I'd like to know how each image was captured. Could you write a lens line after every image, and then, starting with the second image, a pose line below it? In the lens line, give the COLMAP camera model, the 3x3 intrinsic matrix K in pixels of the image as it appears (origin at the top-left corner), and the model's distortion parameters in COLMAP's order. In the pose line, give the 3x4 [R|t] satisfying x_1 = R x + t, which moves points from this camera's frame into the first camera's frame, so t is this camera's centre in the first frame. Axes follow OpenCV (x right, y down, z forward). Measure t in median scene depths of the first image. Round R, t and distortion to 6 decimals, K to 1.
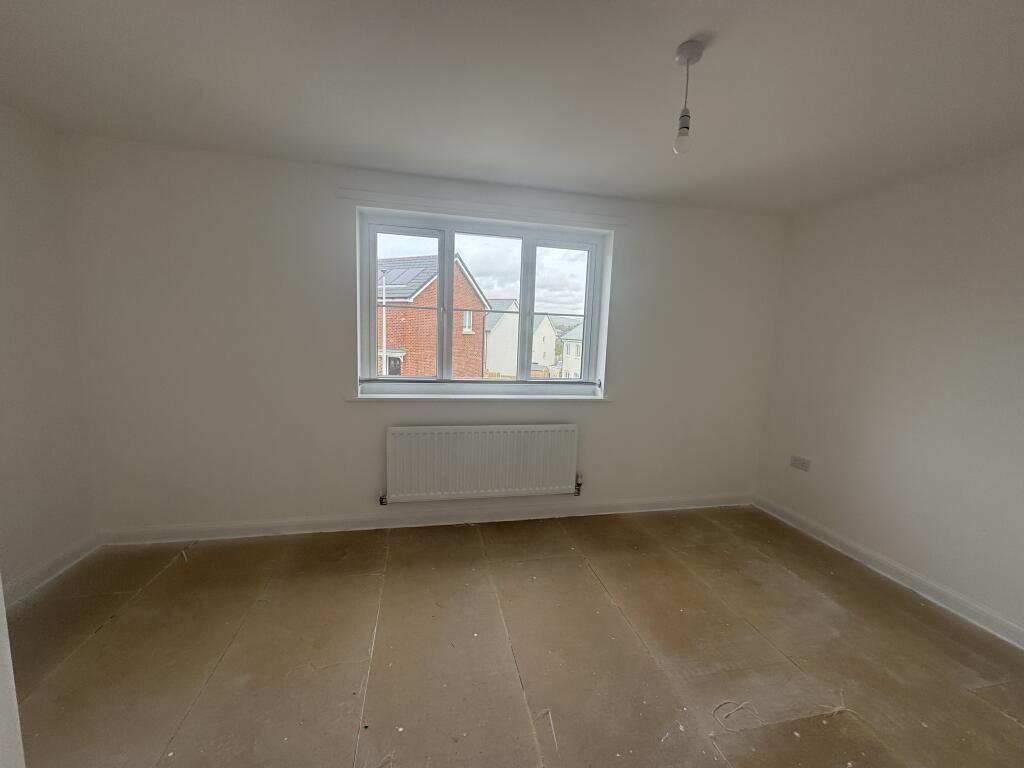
lens RADIAL K [[412.3, 0, 511.0], [0, 412.3, 387.9], [0, 0, 1]] dist [-0.001458, -0.000240]
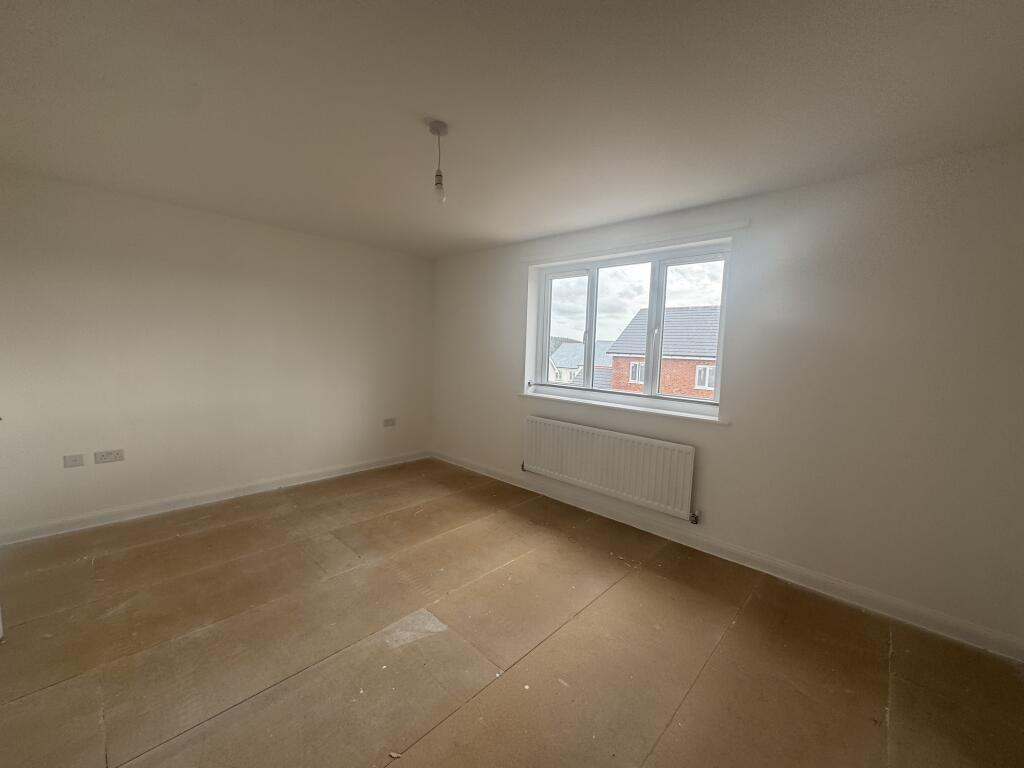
lens RADIAL K [[412.3, 0, 518.7], [0, 412.3, 392.3], [0, 0, 1]] dist [-0.001458, -0.000240]
pose [[0.554322, 0.073344, -0.829064, 0.742059], [-0.116944, 0.993091, 0.009664, 0.003898], [0.824046, 0.091597, 0.559070, 0.143689]]
